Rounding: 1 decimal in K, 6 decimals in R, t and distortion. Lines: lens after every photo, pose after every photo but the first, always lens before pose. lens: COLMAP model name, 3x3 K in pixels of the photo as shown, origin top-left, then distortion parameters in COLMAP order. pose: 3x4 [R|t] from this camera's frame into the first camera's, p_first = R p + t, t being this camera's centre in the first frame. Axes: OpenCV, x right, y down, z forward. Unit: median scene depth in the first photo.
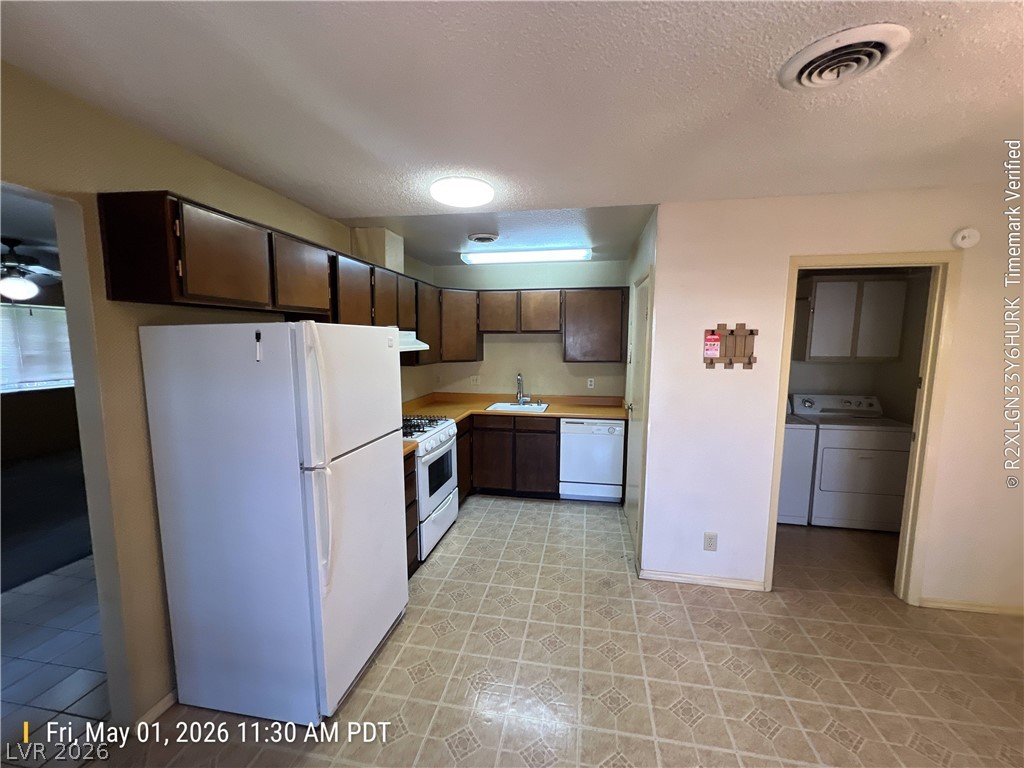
lens RADIAL K [[411.4, 0, 514.5], [0, 411.4, 385.2], [0, 0, 1]] dist [0.000892, -0.000040]
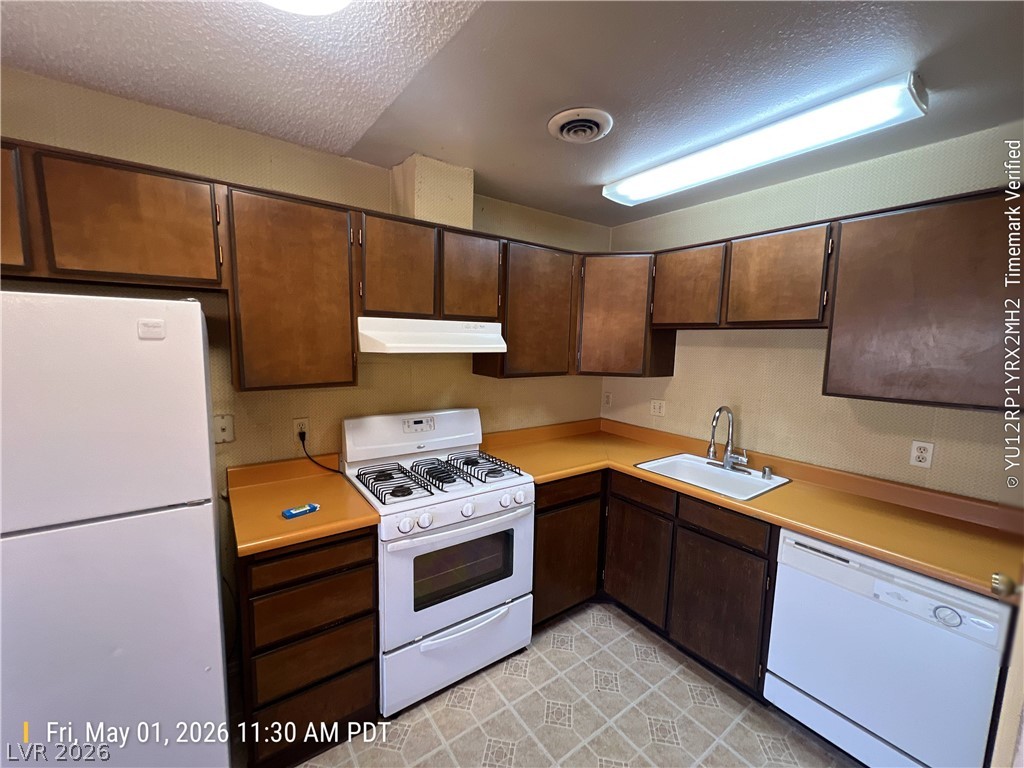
lens RADIAL K [[411.4, 0, 514.5], [0, 411.4, 385.2], [0, 0, 1]] dist [0.000892, -0.000040]
pose [[0.723398, 0.093135, -0.684121, 0.188836], [-0.096868, 0.994750, 0.032994, -0.052433], [0.683603, 0.042402, 0.728622, 0.500267]]
